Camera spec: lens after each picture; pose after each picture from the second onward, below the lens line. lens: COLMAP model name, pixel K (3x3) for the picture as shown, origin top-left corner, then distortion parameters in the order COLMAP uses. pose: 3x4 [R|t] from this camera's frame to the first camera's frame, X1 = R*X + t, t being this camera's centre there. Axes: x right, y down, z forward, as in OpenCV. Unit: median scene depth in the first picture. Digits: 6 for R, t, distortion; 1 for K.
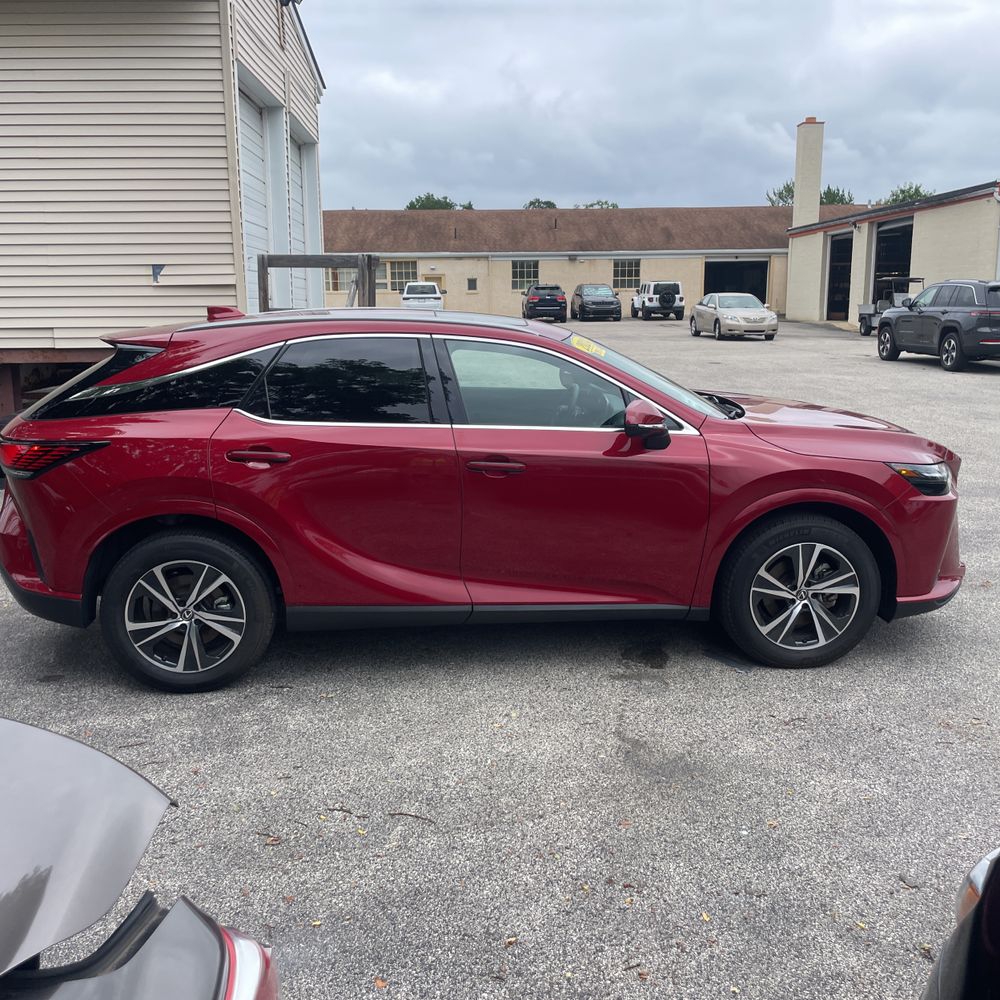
lens RADIAL K [[1021.7, 0, 495.3], [0, 1021.7, 470.7], [0, 0, 1]] dist [0.081518, -0.119713]
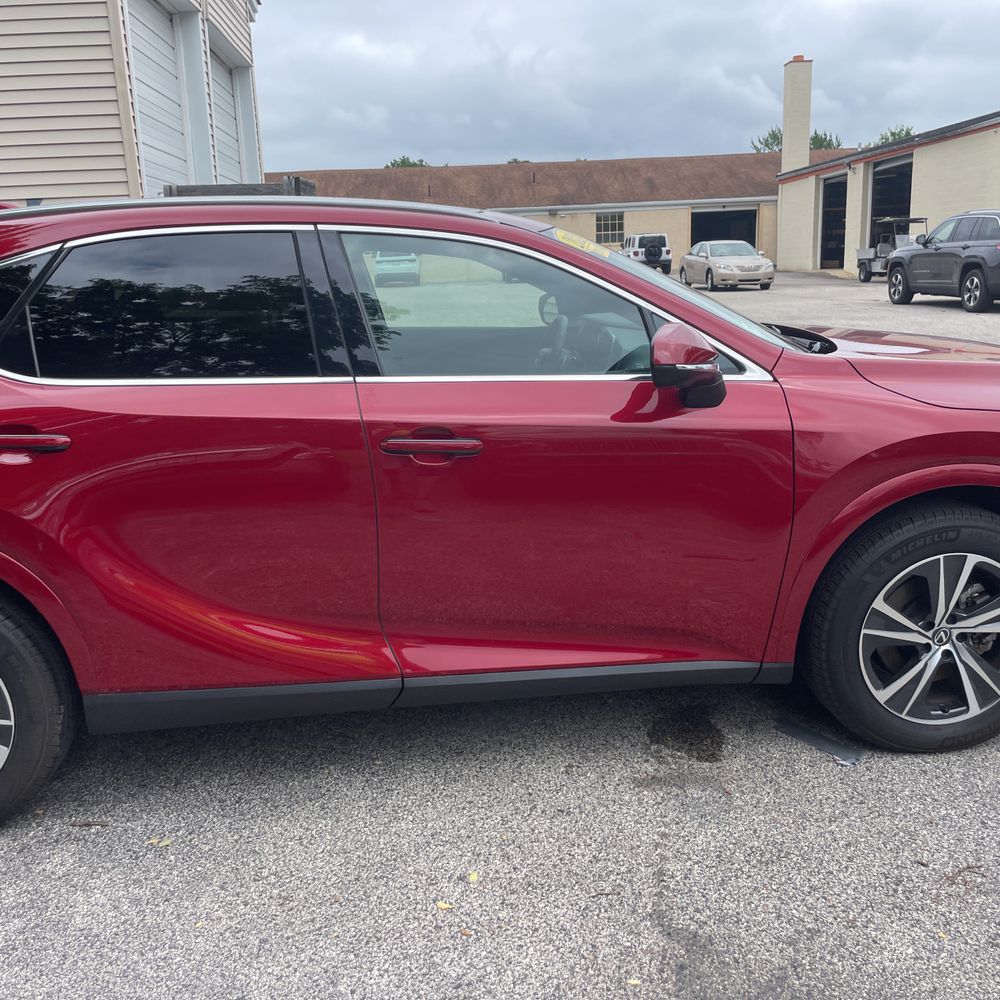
lens RADIAL K [[1021.7, 0, 495.3], [0, 1021.7, 470.7], [0, 0, 1]] dist [0.081518, -0.119713]
pose [[0.999349, -0.034270, 0.011304, 0.028591], [0.033884, 0.998890, 0.032707, -0.007316], [-0.012413, -0.032303, 0.999401, 0.391662]]
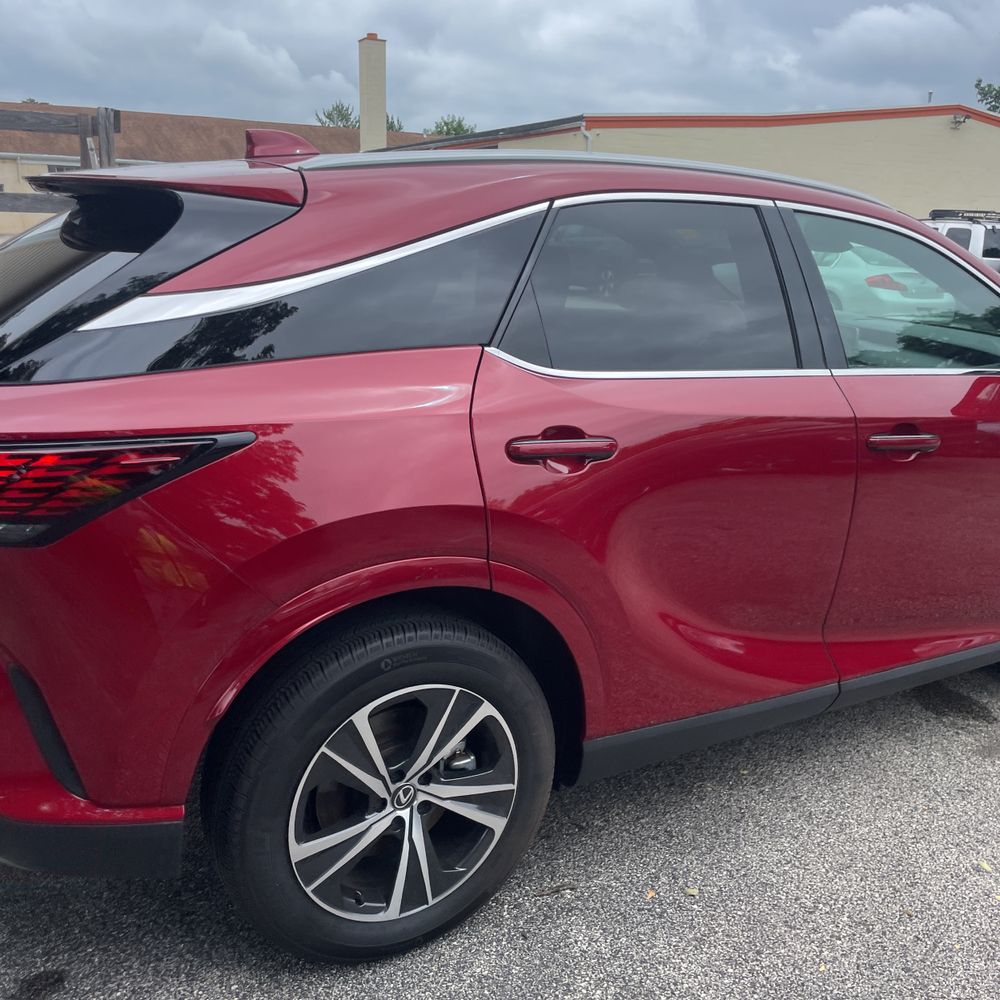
lens RADIAL K [[1027.7, 0, 497.7], [0, 1027.7, 506.7], [0, 0, 1]] dist [0.084594, -0.116842]
pose [[0.898338, -0.079440, 0.432063, -0.431734], [0.037343, 0.993763, 0.105074, -0.035344], [-0.437716, -0.078257, 0.895701, 0.548974]]
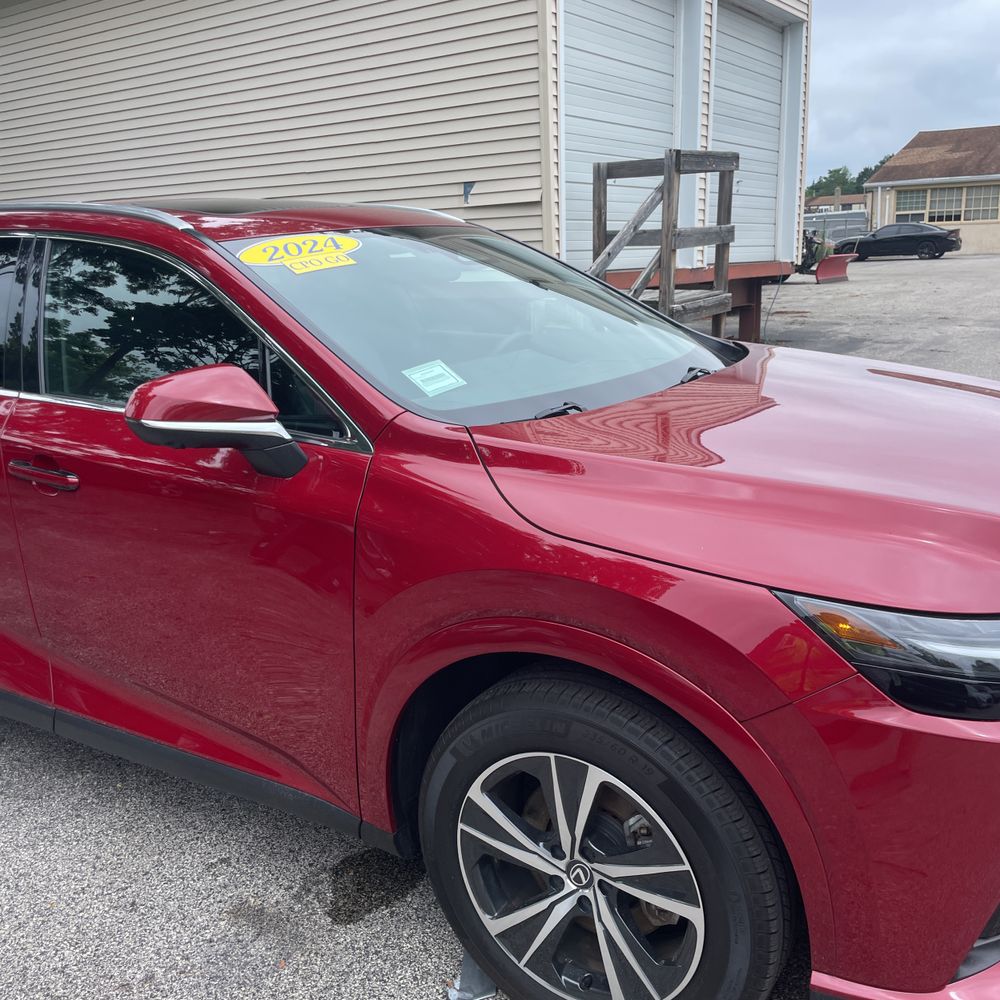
lens RADIAL K [[1023.0, 0, 519.3], [0, 1023.0, 493.4], [0, 0, 1]] dist [0.084288, -0.105912]
pose [[0.803875, 0.123041, -0.581932, 0.497919], [-0.079011, 0.991789, 0.100554, -0.065723], [0.589527, -0.034853, 0.806997, 0.669008]]
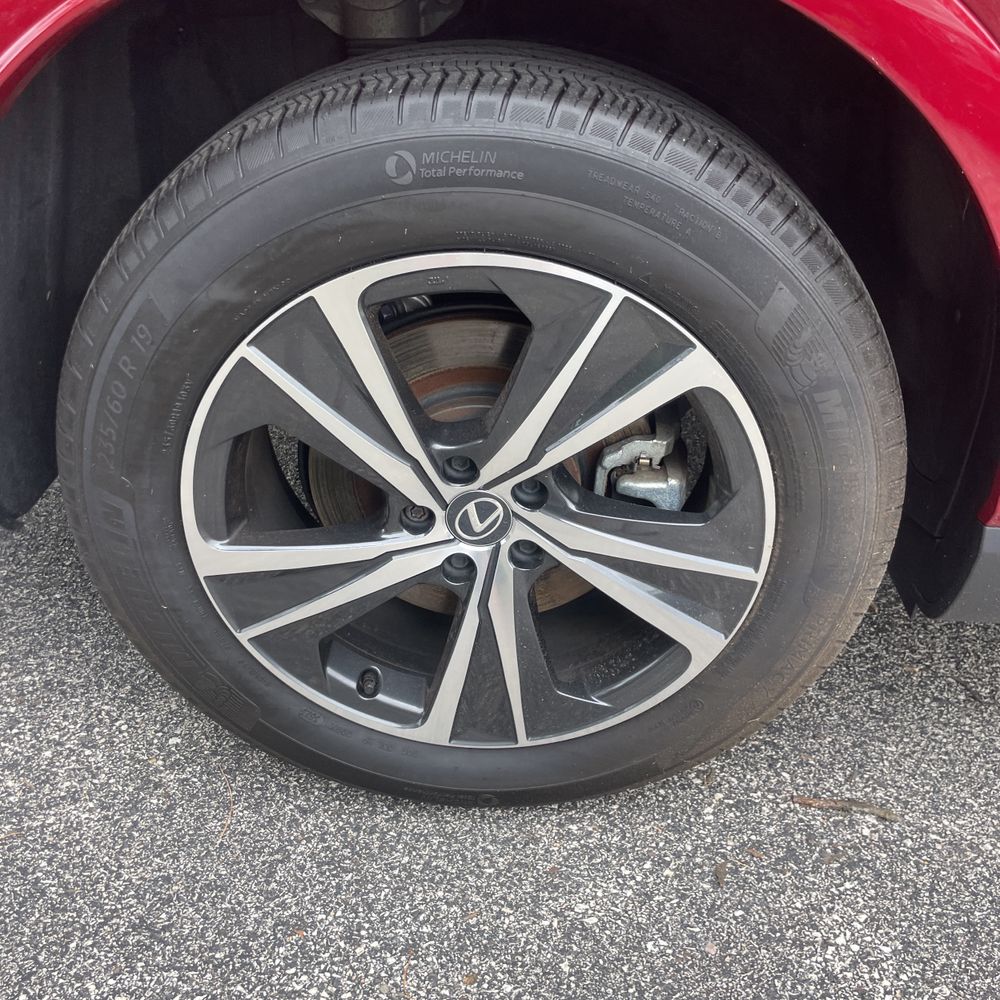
lens RADIAL K [[1027.7, 0, 497.7], [0, 1027.7, 506.7], [0, 0, 1]] dist [0.084594, -0.116842]
pose [[0.992097, 0.092174, -0.085135, -0.266060], [-0.051345, 0.917318, 0.394831, 0.054786], [0.114489, -0.387339, 0.914801, 0.778515]]
